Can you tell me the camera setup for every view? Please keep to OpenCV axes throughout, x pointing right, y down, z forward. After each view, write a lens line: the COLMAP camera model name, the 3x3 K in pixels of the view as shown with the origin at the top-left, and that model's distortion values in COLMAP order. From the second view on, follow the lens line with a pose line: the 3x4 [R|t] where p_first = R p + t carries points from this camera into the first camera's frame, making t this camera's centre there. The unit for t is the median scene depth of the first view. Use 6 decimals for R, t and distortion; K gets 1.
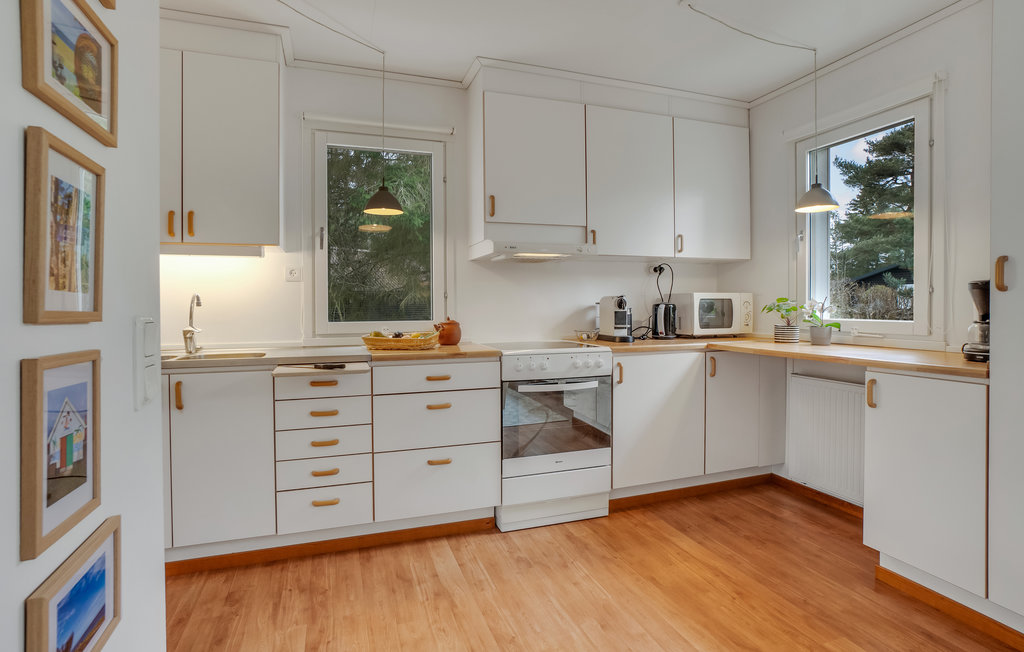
lens RADIAL K [[493.0, 0, 495.2], [0, 493.0, 313.8], [0, 0, 1]] dist [-0.021305, 0.000276]
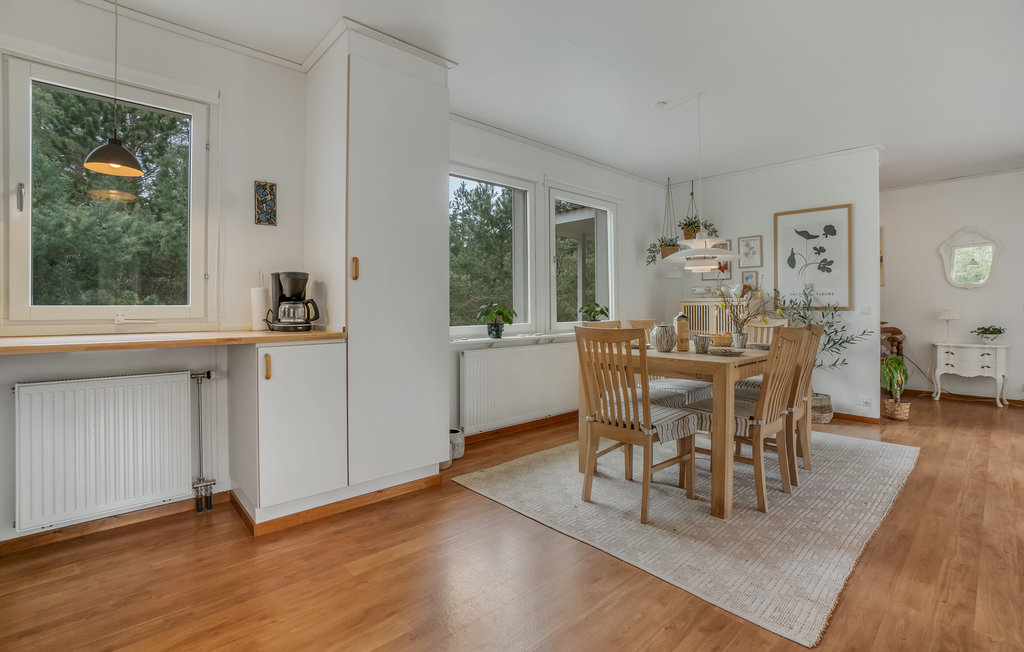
lens RADIAL K [[457.4, 0, 513.9], [0, 457.4, 302.4], [0, 0, 1]] dist [-0.036780, 0.009625]
pose [[-0.417906, 0.027623, 0.908070, -0.274839], [0.024014, 0.999524, -0.019353, 0.036366], [-0.908173, 0.013718, -0.418371, 0.629015]]
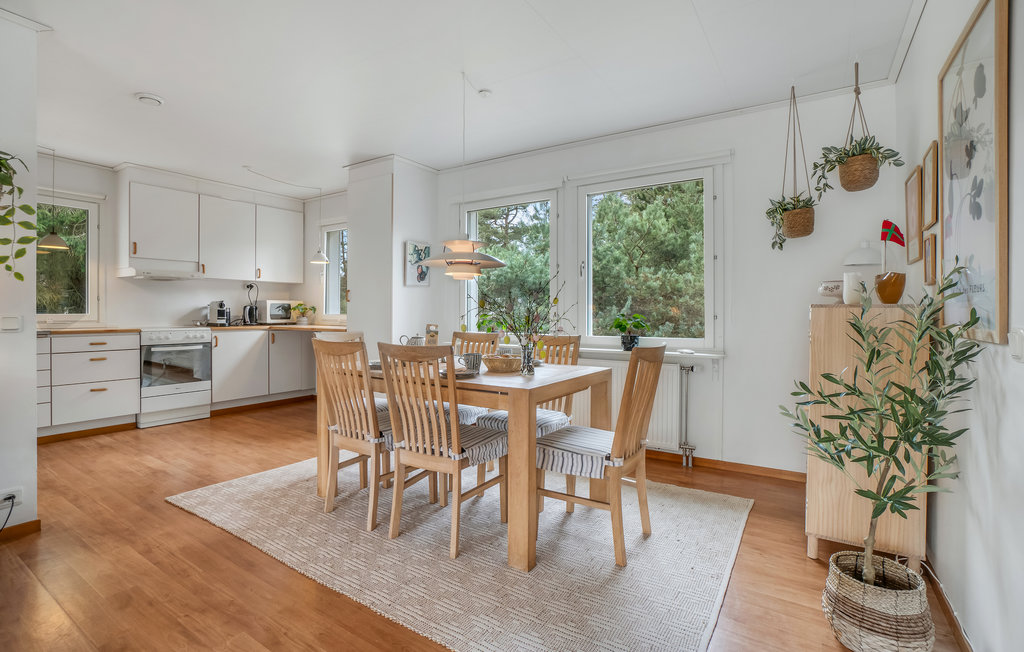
lens RADIAL K [[474.8, 0, 509.0], [0, 474.8, 316.3], [0, 0, 1]] dist [-0.032021, 0.000782]
pose [[0.770314, 0.005453, 0.637642, -0.030917], [-0.000949, 0.999972, -0.007405, 0.032770], [-0.637664, 0.005099, 0.770297, -1.052353]]
